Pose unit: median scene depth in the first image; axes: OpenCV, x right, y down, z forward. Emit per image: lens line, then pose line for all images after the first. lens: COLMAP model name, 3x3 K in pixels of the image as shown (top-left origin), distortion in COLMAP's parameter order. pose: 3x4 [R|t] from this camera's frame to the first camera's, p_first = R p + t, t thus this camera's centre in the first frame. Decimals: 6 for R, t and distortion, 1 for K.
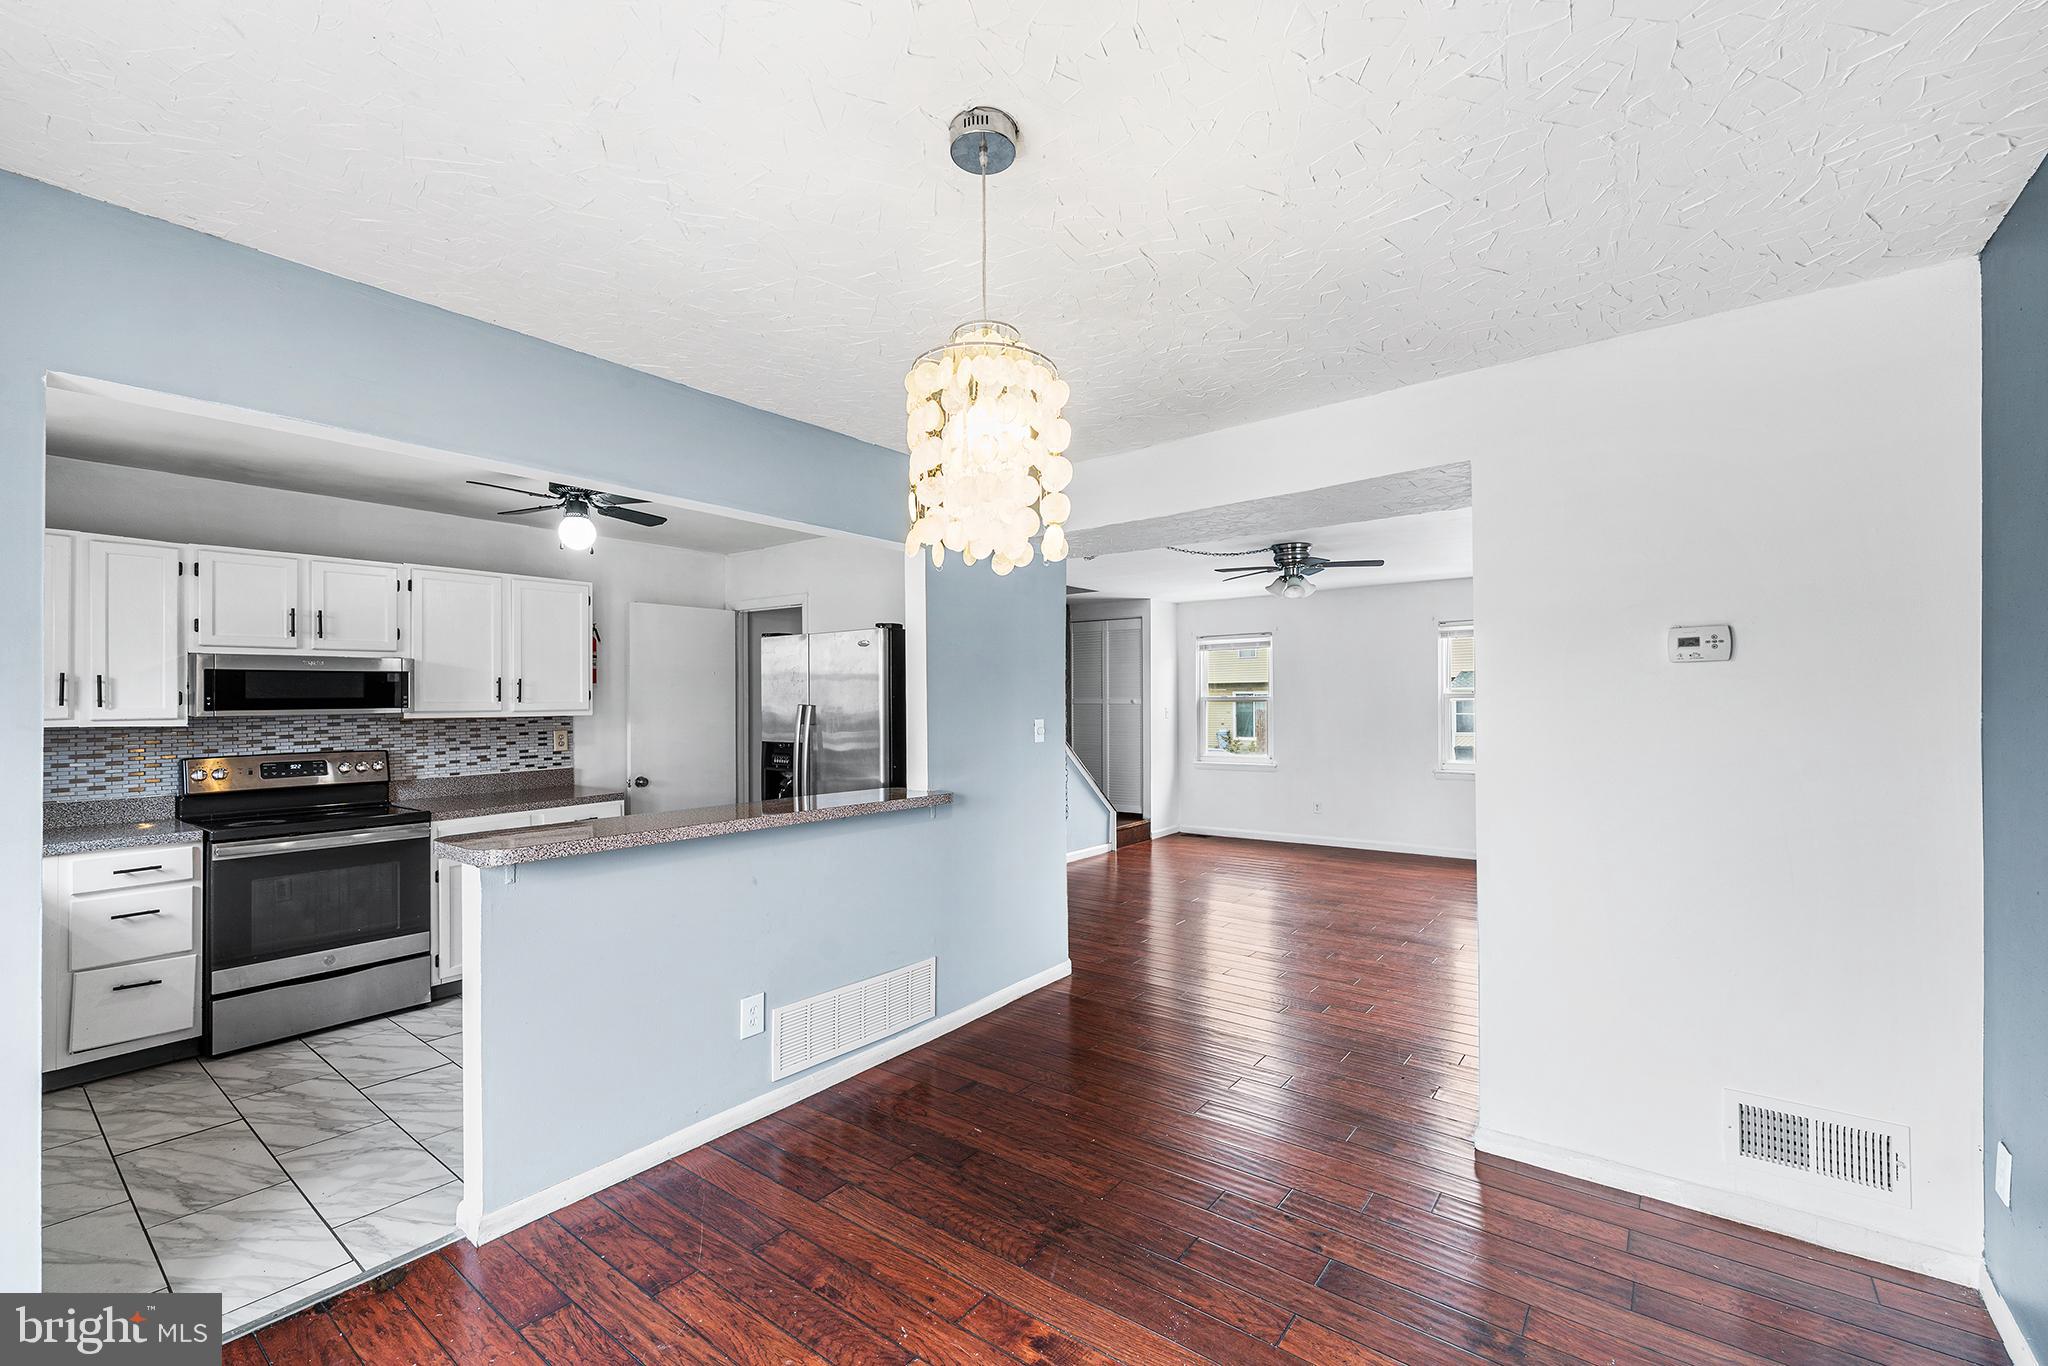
lens RADIAL K [[855.3, 0, 1027.8], [0, 855.3, 698.2], [0, 0, 1]] dist [-0.001892, -0.000198]
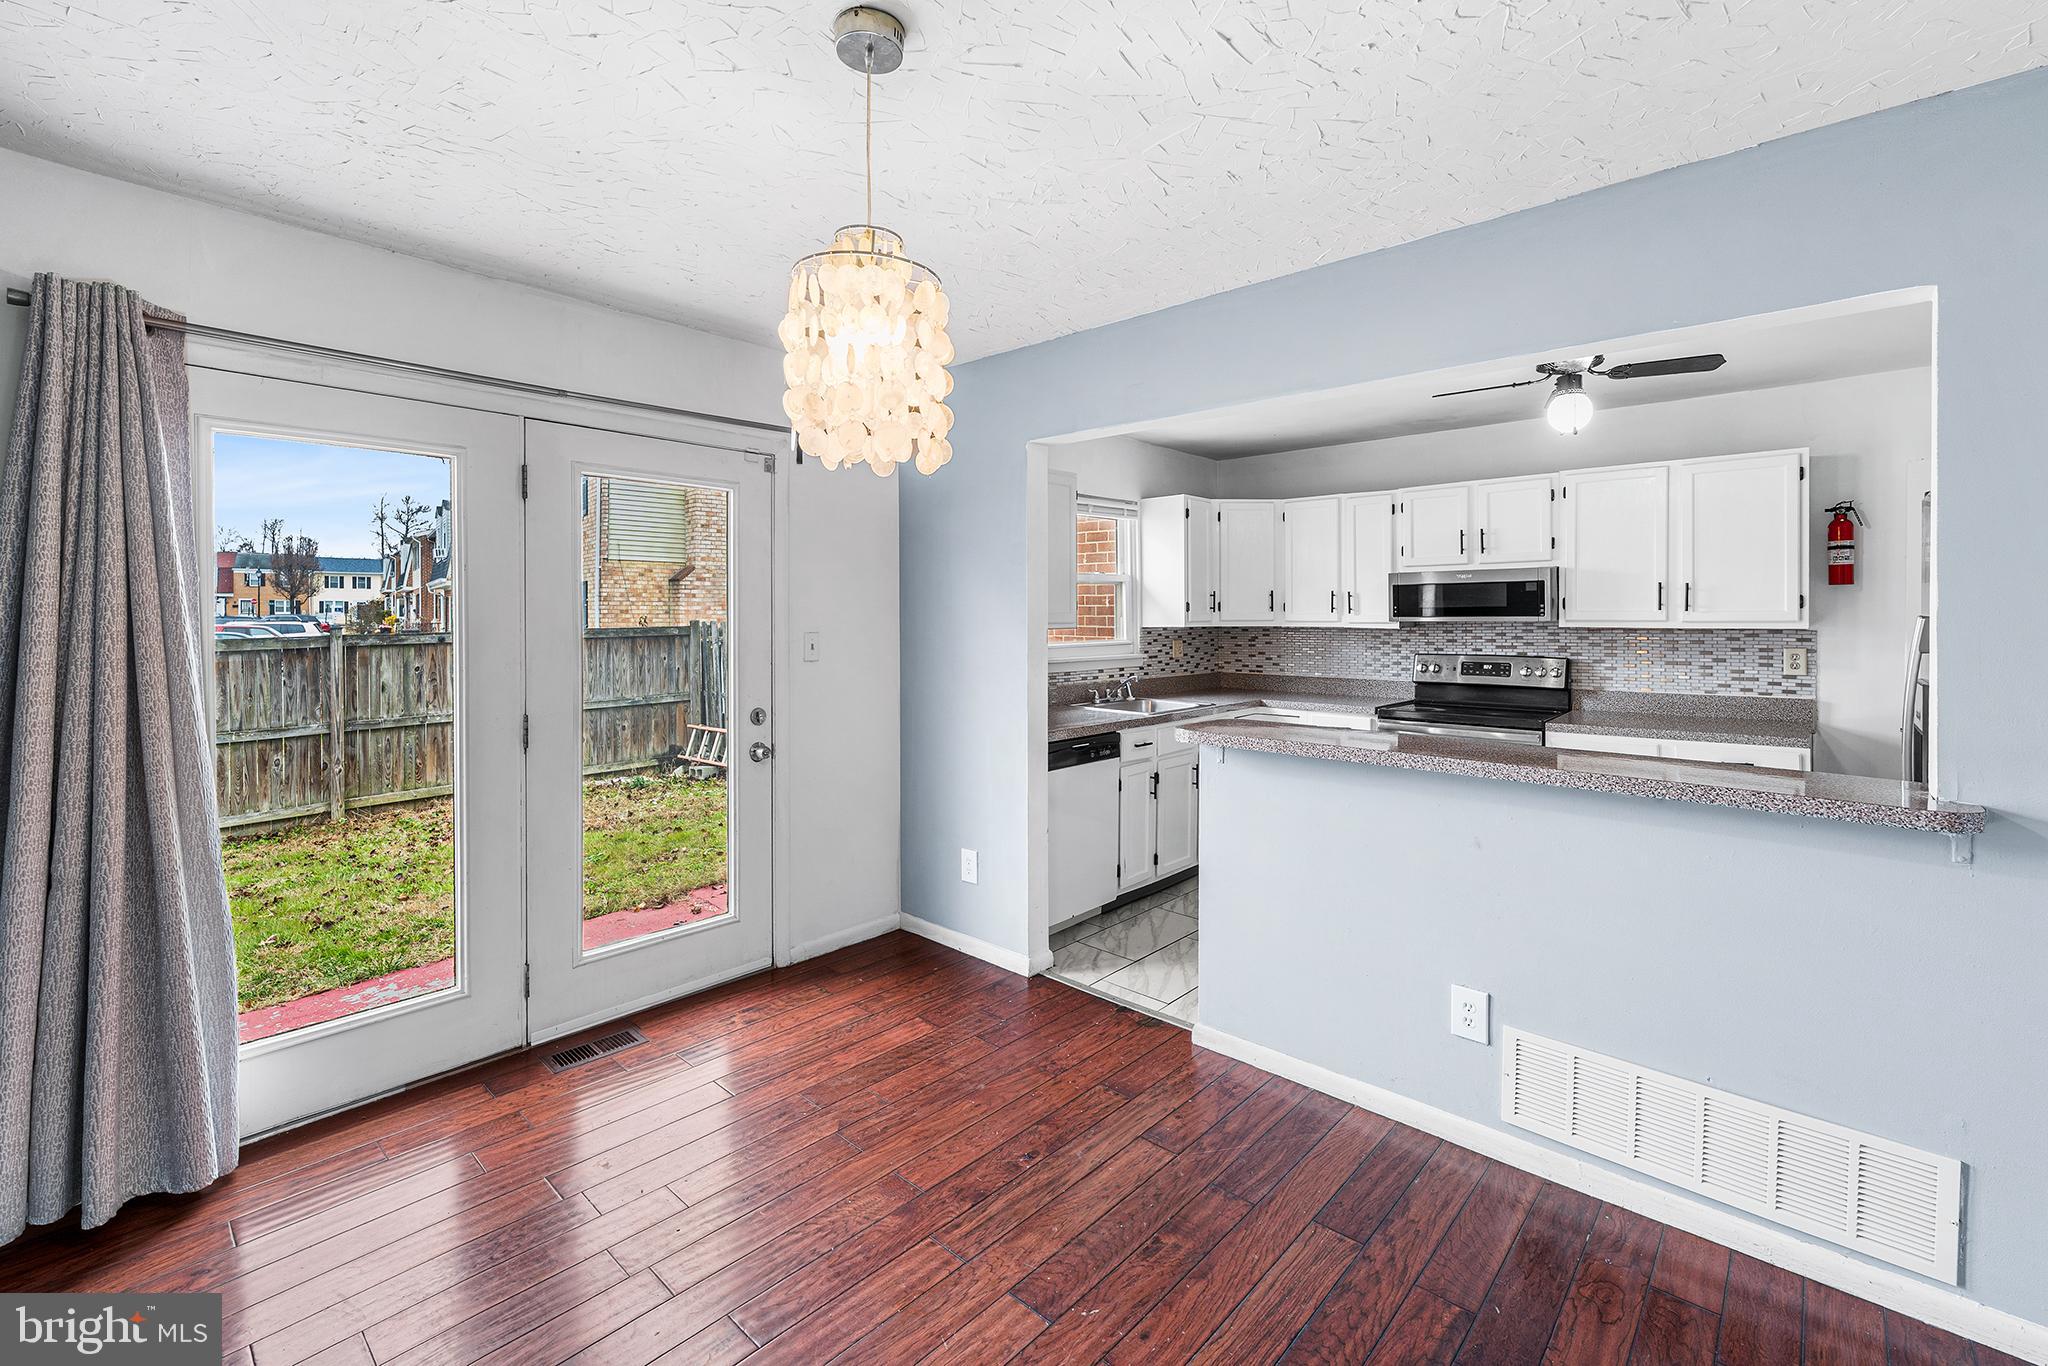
lens RADIAL K [[878.8, 0, 1020.4], [0, 878.8, 627.8], [0, 0, 1]] dist [-0.001515, -0.000188]
pose [[-0.091188, 0.020564, -0.995621, 0.369356], [0.003662, 0.999787, 0.020314, 0.001698], [0.995827, -0.001794, -0.091244, 0.488106]]
